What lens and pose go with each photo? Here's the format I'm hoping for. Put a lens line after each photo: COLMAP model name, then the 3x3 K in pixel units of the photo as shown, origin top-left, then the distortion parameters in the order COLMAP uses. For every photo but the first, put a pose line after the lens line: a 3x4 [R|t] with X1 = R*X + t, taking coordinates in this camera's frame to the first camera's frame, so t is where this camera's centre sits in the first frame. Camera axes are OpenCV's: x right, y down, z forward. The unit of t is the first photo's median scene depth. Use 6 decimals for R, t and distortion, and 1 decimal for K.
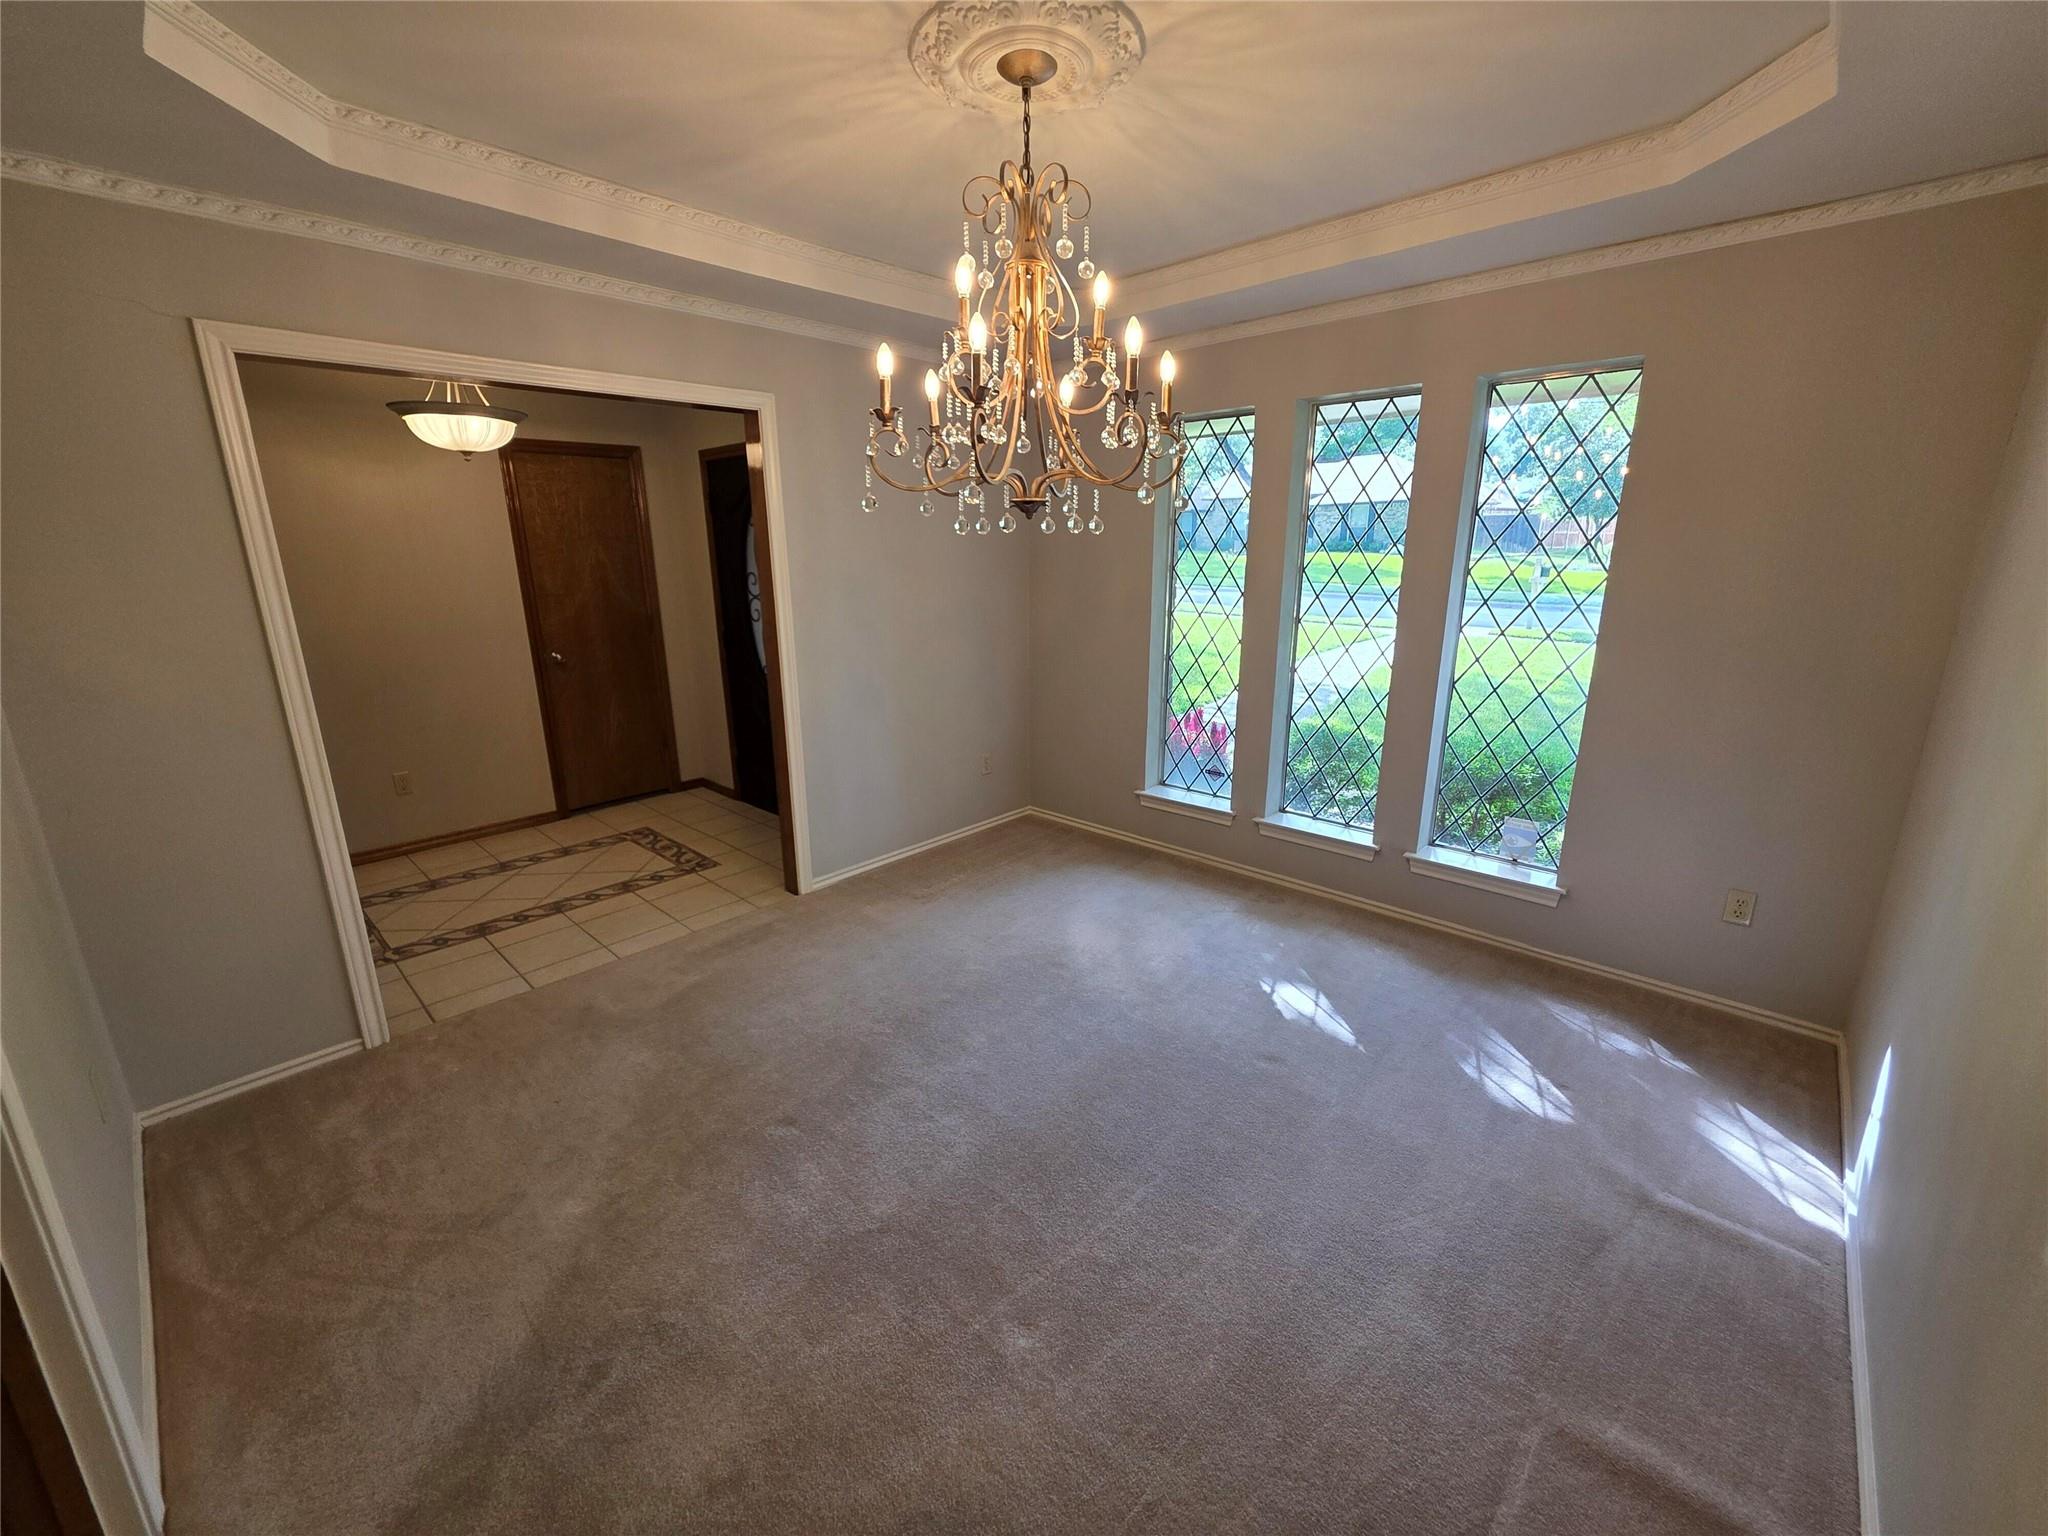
lens RADIAL K [[826.3, 0, 1007.5], [0, 826.3, 758.8], [0, 0, 1]] dist [0.004454, 0.000421]
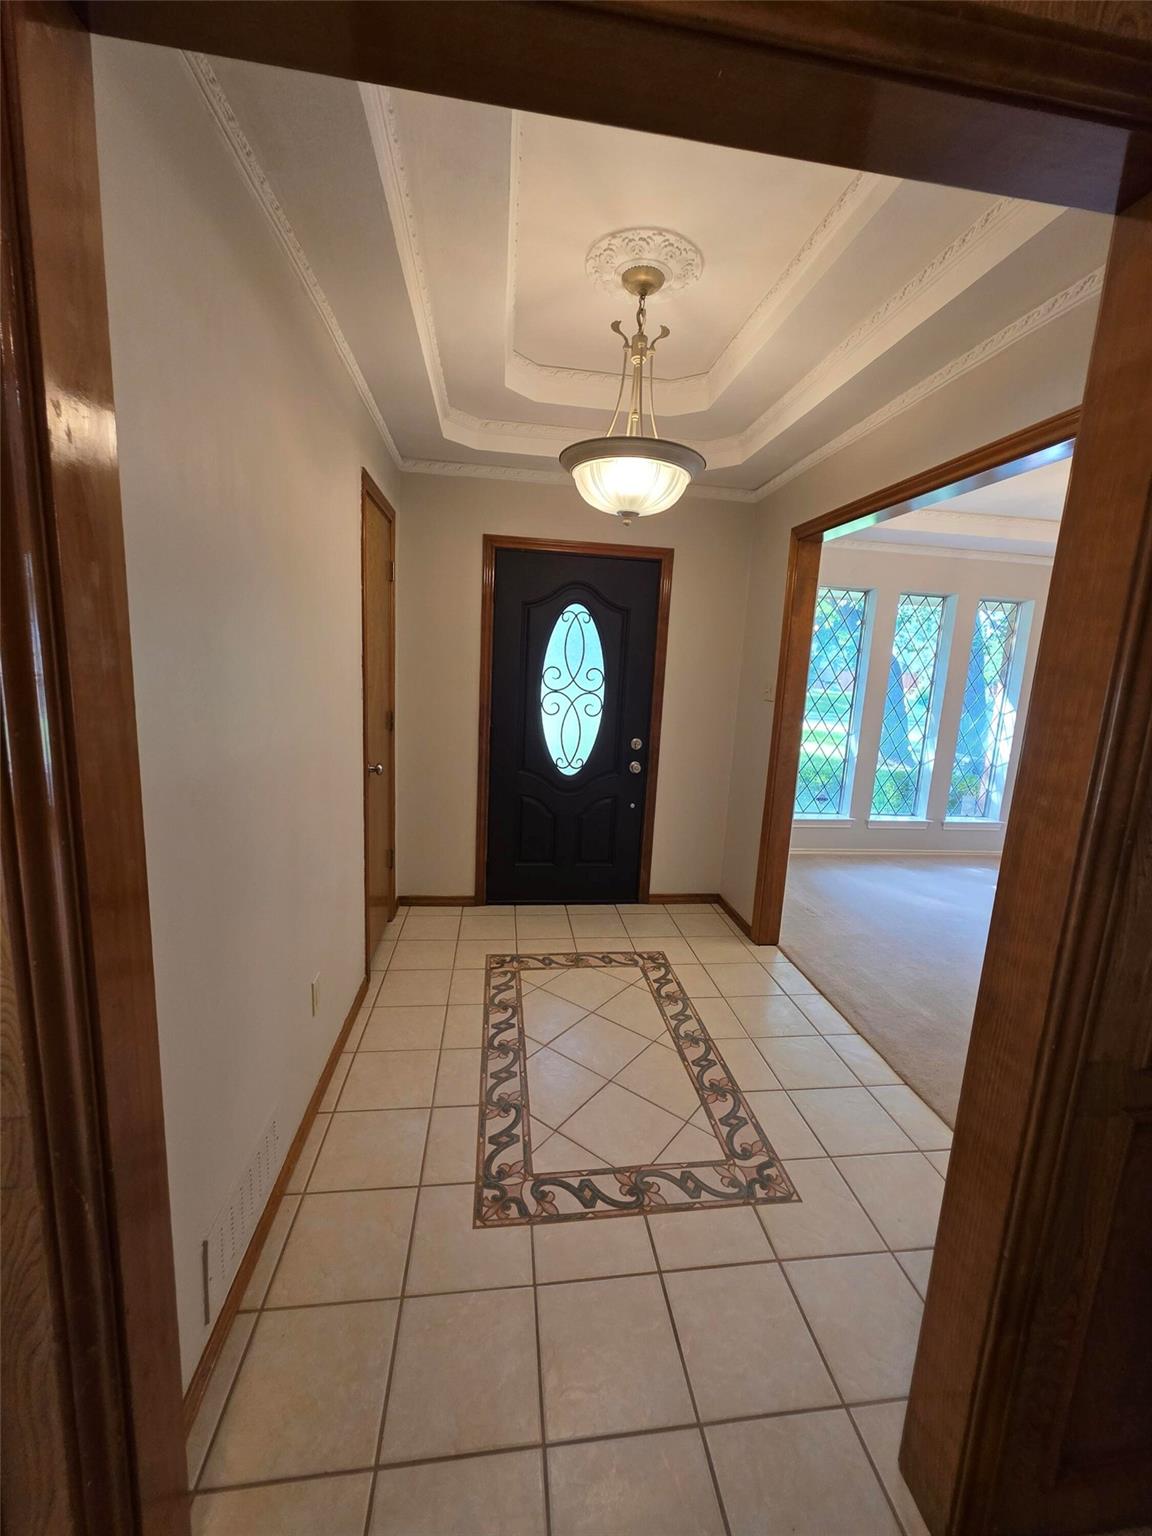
lens RADIAL K [[619.7, 0, 596.3], [0, 619.7, 781.5], [0, 0, 1]] dist [0.004454, 0.000421]
pose [[0.615418, -0.109391, 0.780573, -0.980452], [0.135314, 0.990283, 0.032095, -0.118190], [-0.776499, 0.085871, 0.624240, 0.565854]]
